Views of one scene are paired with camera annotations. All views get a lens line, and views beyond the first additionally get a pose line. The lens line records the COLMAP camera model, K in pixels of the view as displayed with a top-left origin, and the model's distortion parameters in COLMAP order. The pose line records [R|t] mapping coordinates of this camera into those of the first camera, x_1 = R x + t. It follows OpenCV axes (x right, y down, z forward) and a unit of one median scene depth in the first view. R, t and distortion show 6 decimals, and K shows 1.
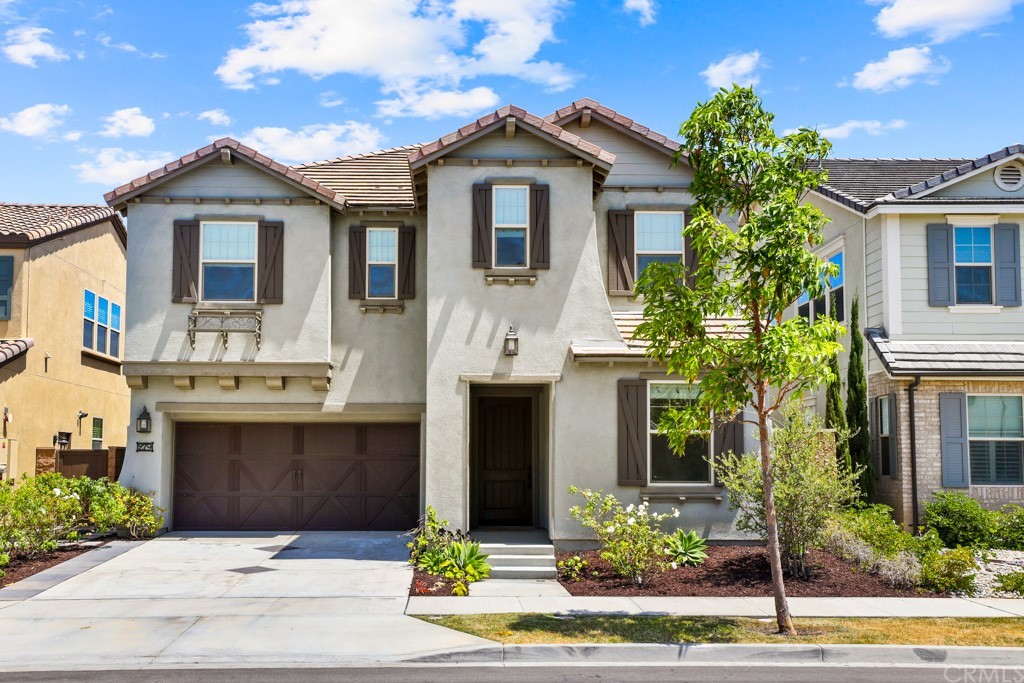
lens RADIAL K [[442.6, 0, 498.4], [0, 442.6, 337.4], [0, 0, 1]] dist [-0.007120, 0.000095]
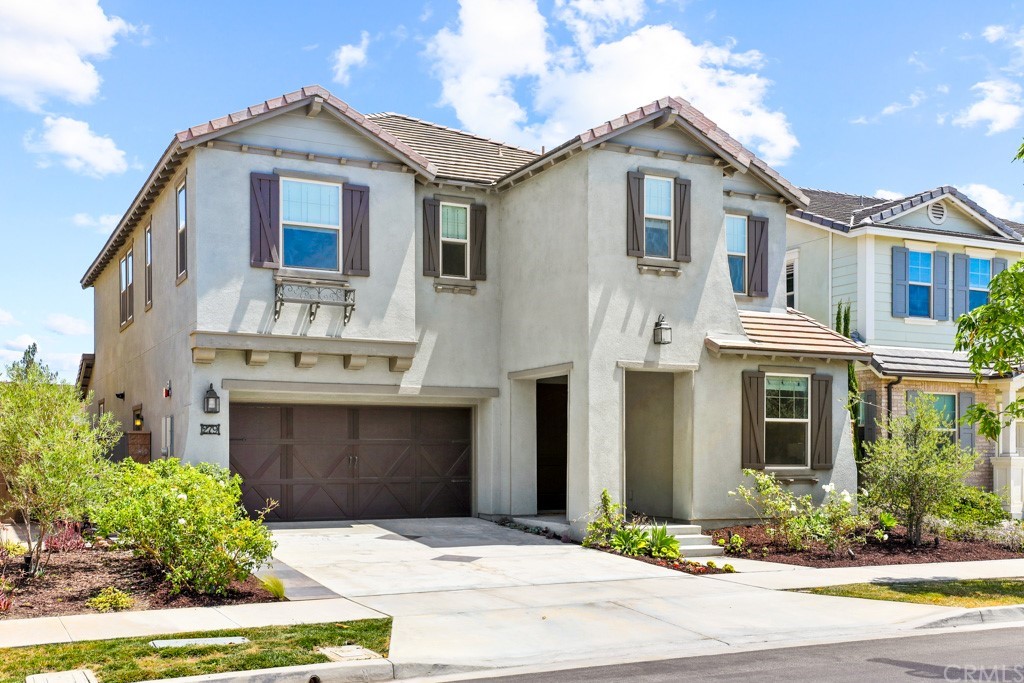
lens RADIAL K [[442.6, 0, 498.4], [0, 442.6, 337.4], [0, 0, 1]] dist [-0.007120, 0.000095]
pose [[0.983077, 0.046510, 0.177189, -0.402535], [-0.051625, 0.998369, 0.024364, 0.015076], [-0.175766, -0.033099, 0.983875, 0.043709]]
